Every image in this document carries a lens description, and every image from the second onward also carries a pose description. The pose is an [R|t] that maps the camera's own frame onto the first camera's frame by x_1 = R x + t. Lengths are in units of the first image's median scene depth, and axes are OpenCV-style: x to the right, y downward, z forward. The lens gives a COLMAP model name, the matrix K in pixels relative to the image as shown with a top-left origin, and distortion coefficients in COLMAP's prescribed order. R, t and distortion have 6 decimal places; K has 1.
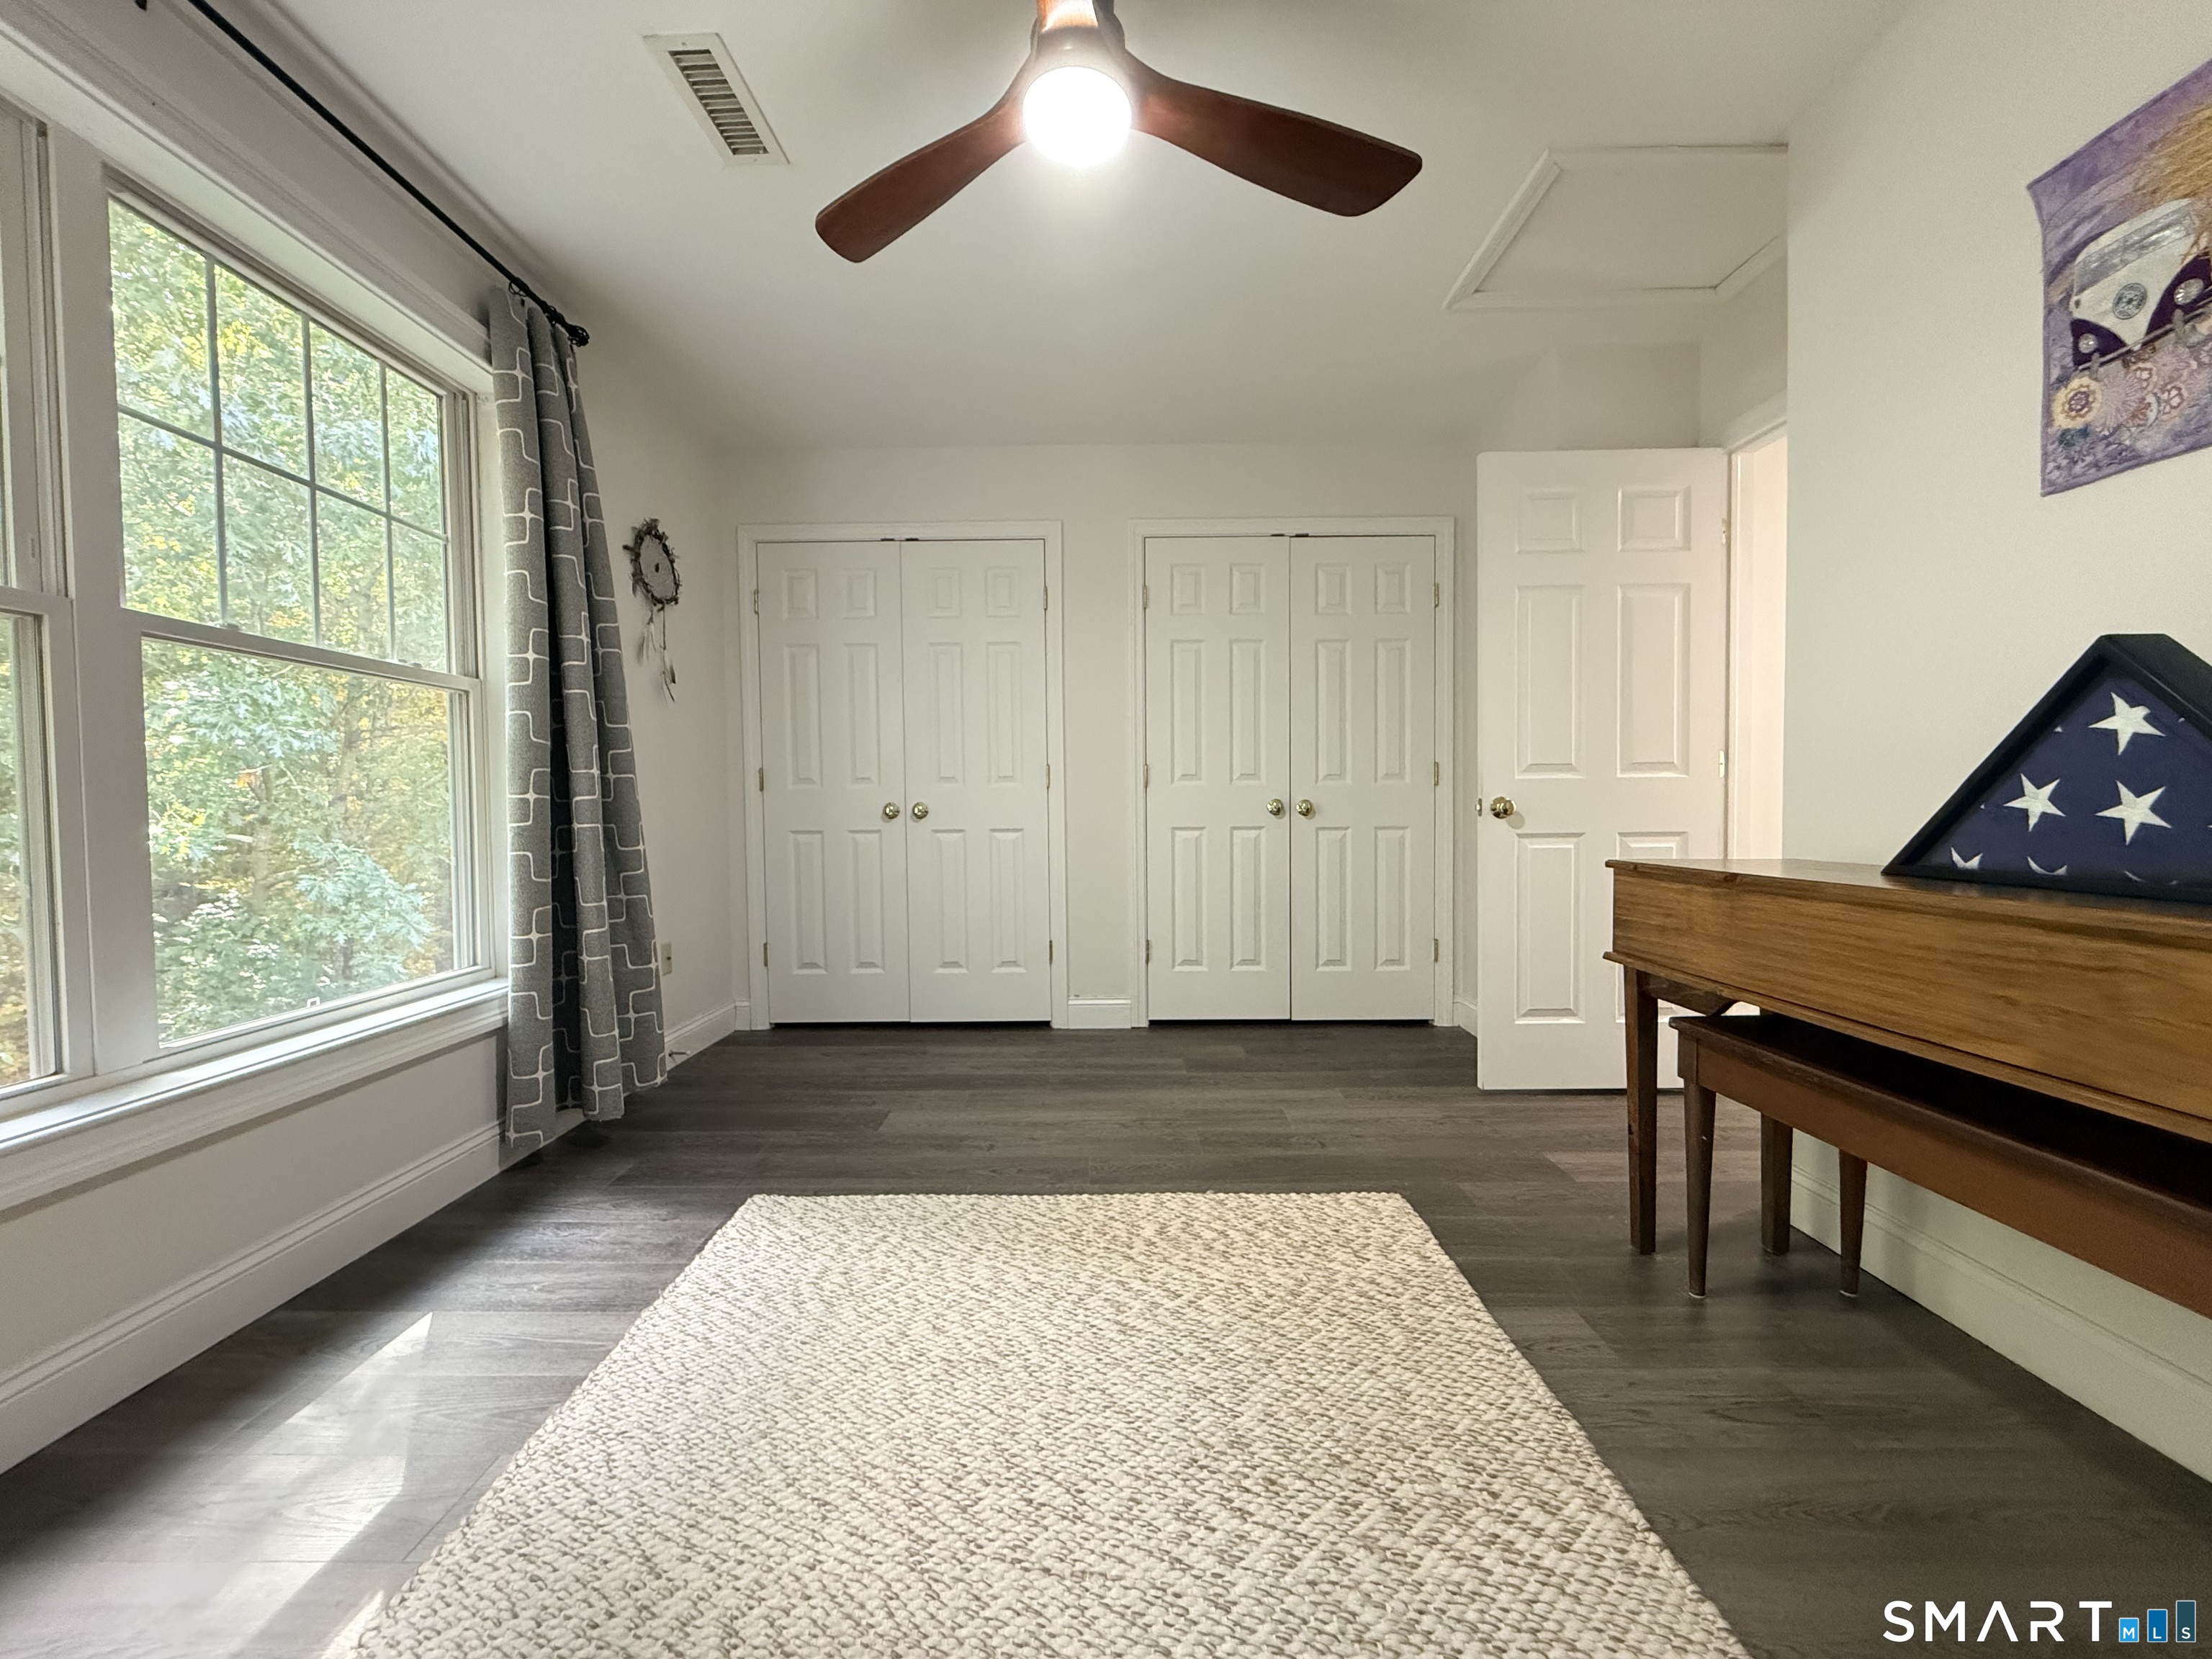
lens RADIAL K [[883.1, 0, 1101.3], [0, 883.1, 831.6], [0, 0, 1]] dist [-0.000220, -0.000117]
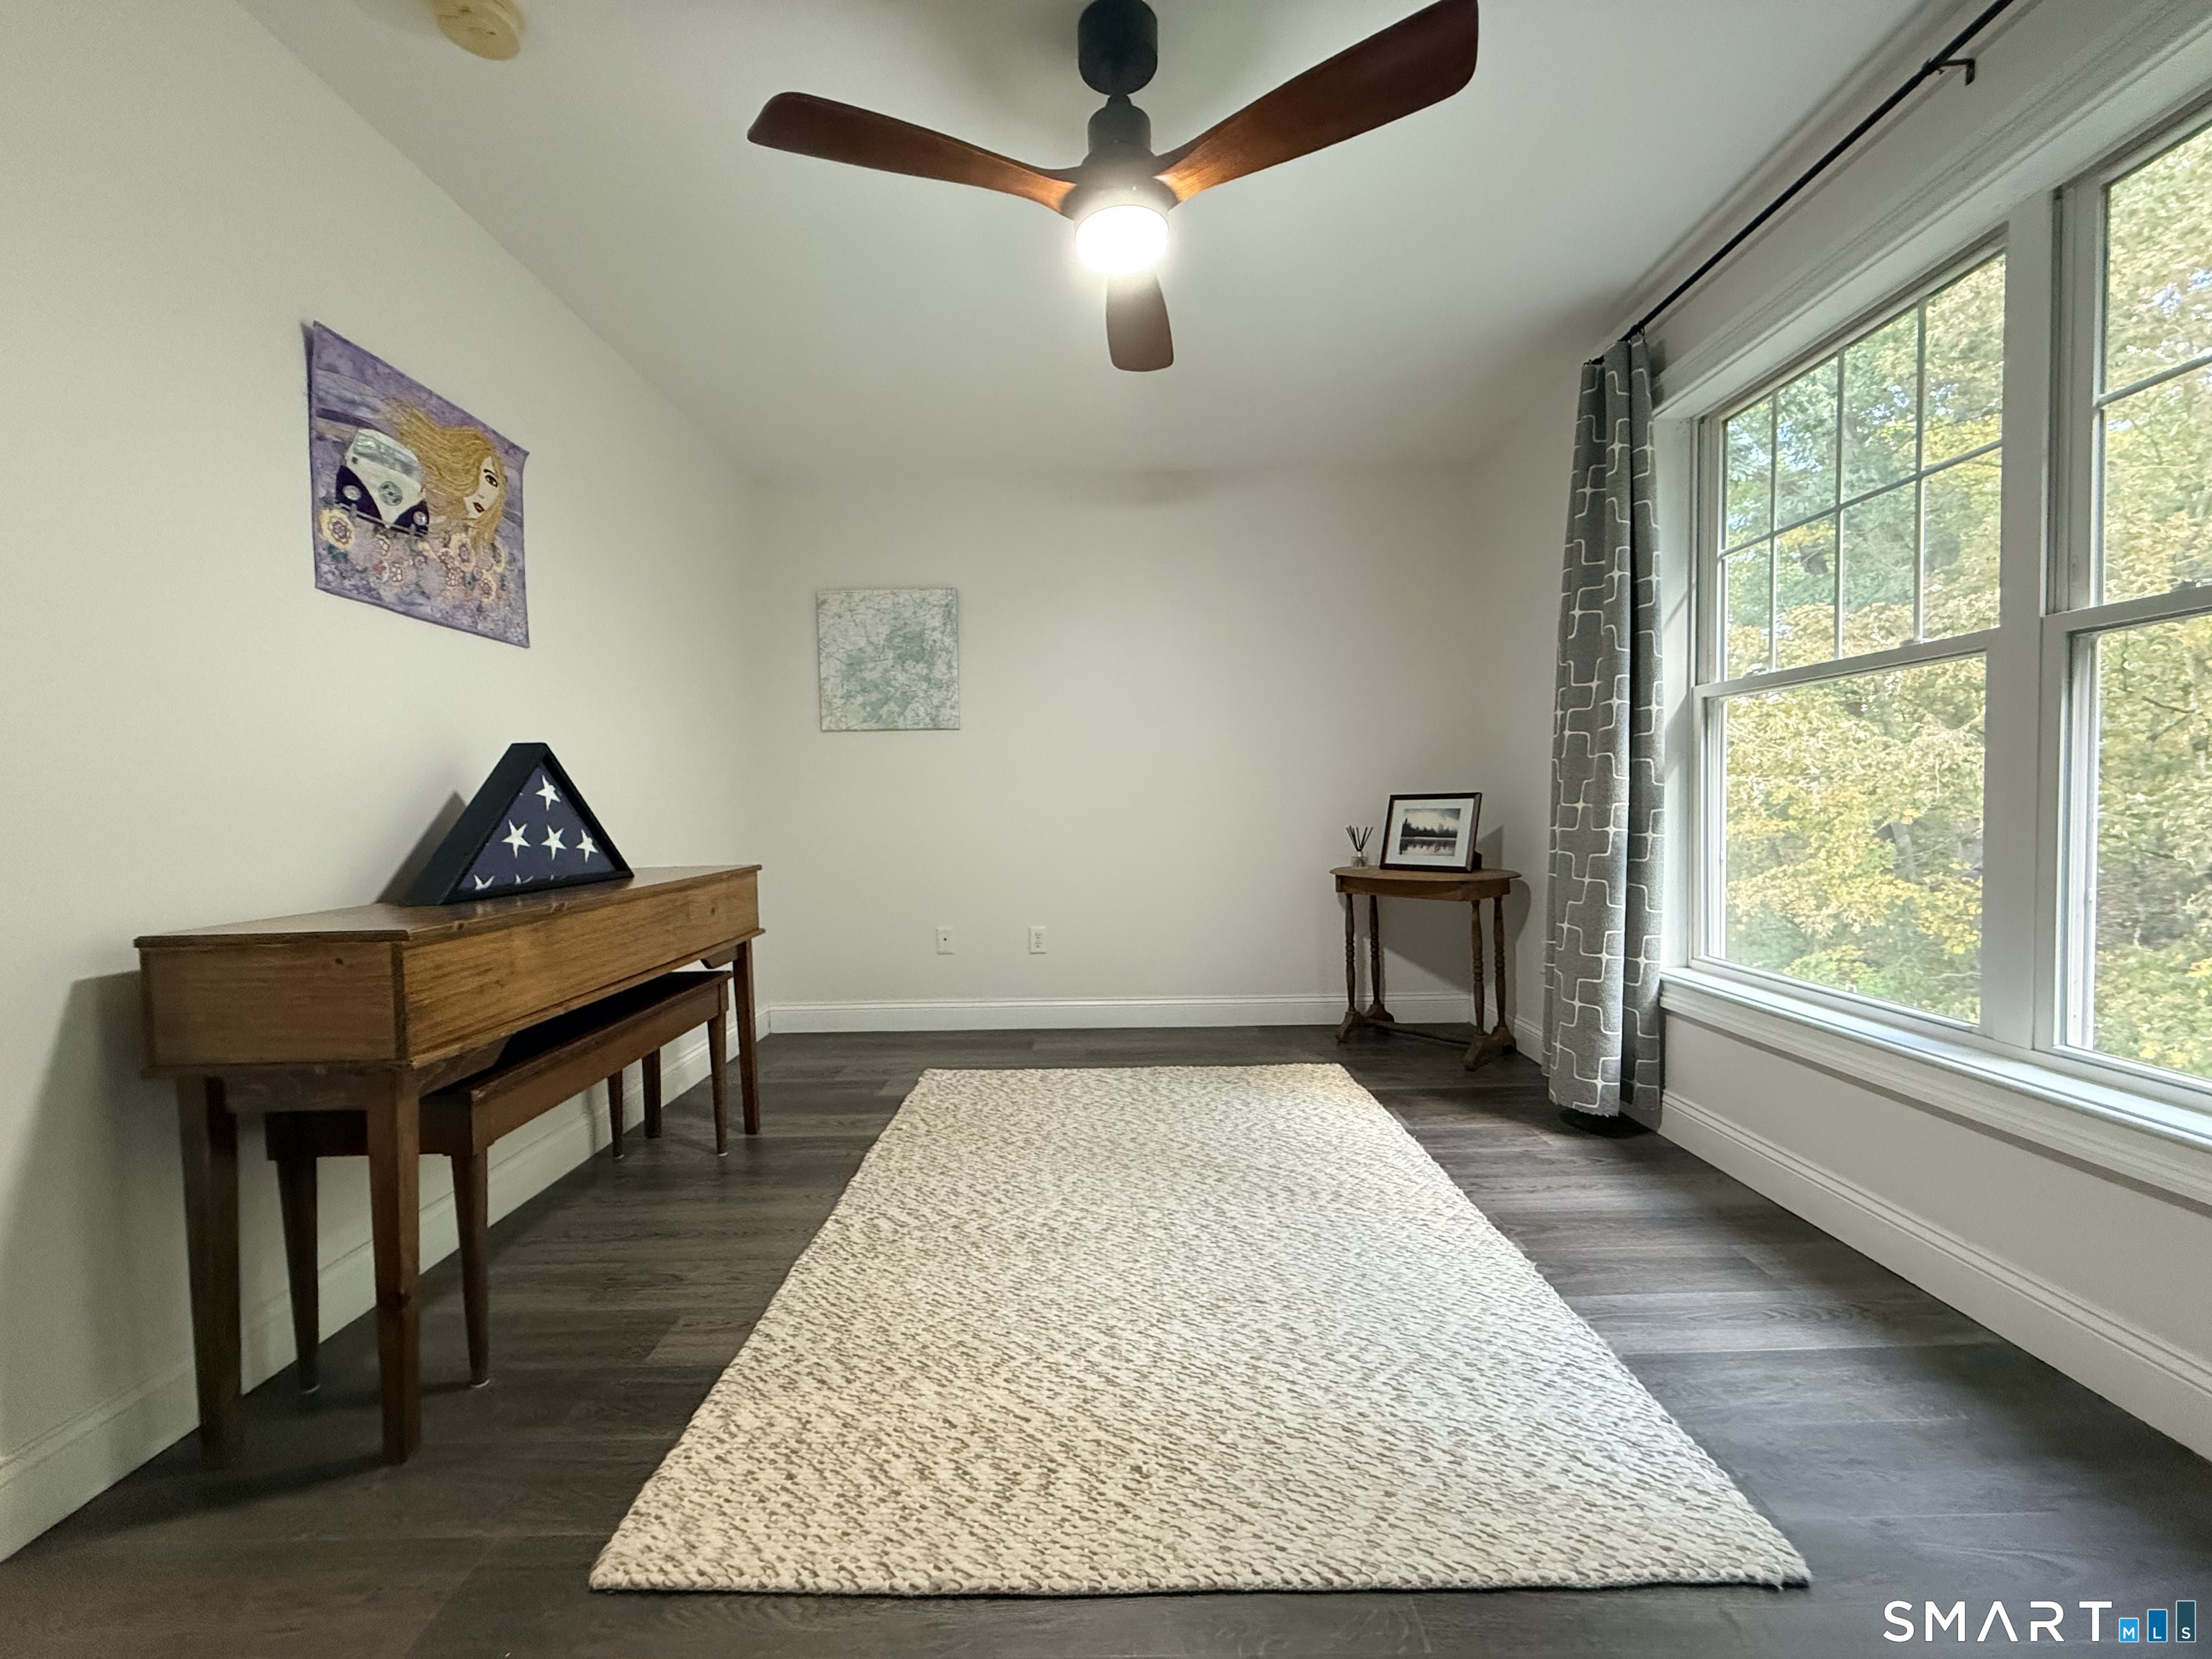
lens RADIAL K [[883.1, 0, 1101.3], [0, 883.1, 831.6], [0, 0, 1]] dist [-0.000220, -0.000117]
pose [[-0.999645, 0.026616, -0.001384, 0.024311], [0.026490, 0.997953, 0.058199, -0.099063], [0.002930, 0.058142, -0.998304, 2.325128]]
